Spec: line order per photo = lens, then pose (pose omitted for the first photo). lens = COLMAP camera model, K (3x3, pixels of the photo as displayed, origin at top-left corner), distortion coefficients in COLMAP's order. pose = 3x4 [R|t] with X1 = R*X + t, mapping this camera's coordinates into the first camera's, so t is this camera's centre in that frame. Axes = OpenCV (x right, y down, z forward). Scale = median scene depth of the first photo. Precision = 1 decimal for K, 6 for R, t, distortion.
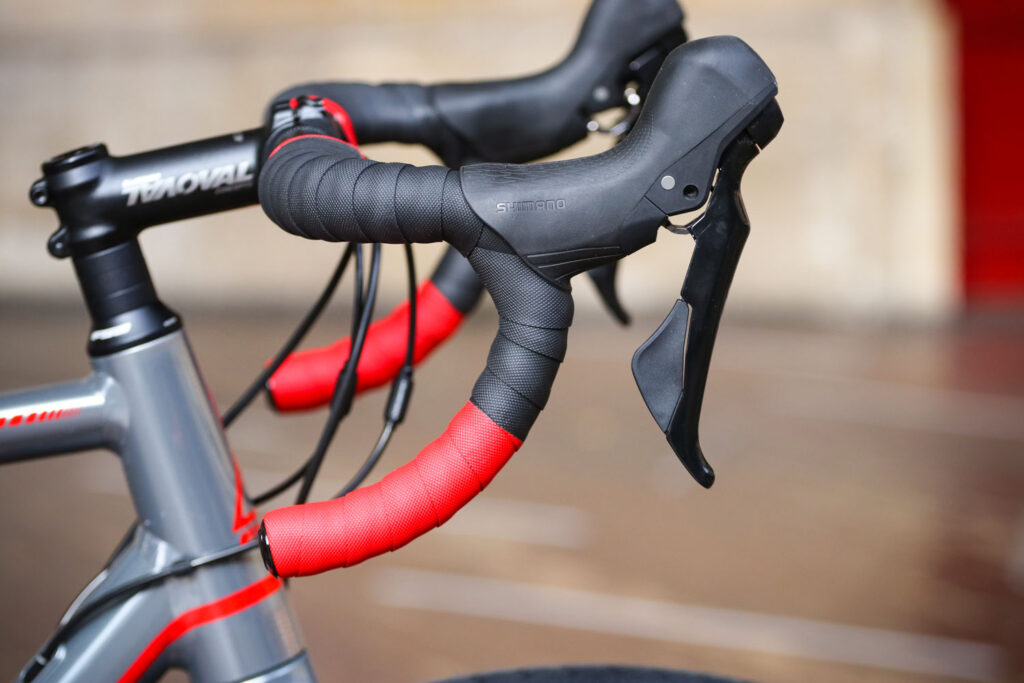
lens RADIAL K [[4004.3, 0, 512.0], [0, 4004.3, 341.5], [0, 0, 1]] dist [-0.048129, -0.003343]
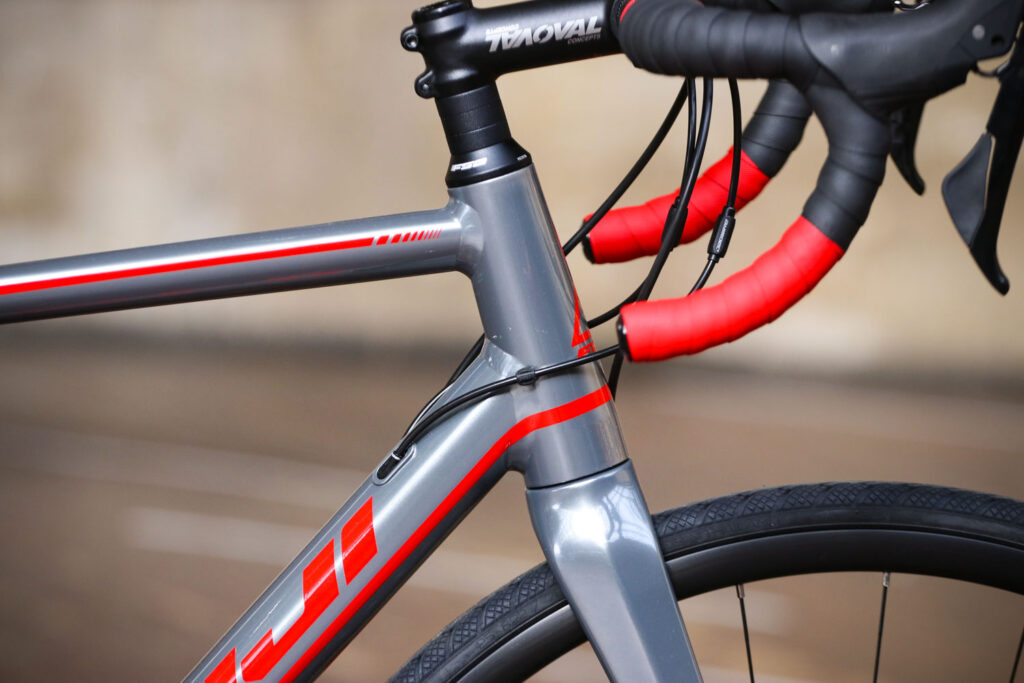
lens RADIAL K [[6930.7, 0, 512.0], [0, 6930.7, 341.5], [0, 0, 1]] dist [0.632944, 44.883338]
pose [[0.999482, 0.030910, -0.008919, -0.069620], [-0.031162, 0.999075, -0.029639, 0.104887], [0.007994, 0.029901, 0.999521, -0.946561]]
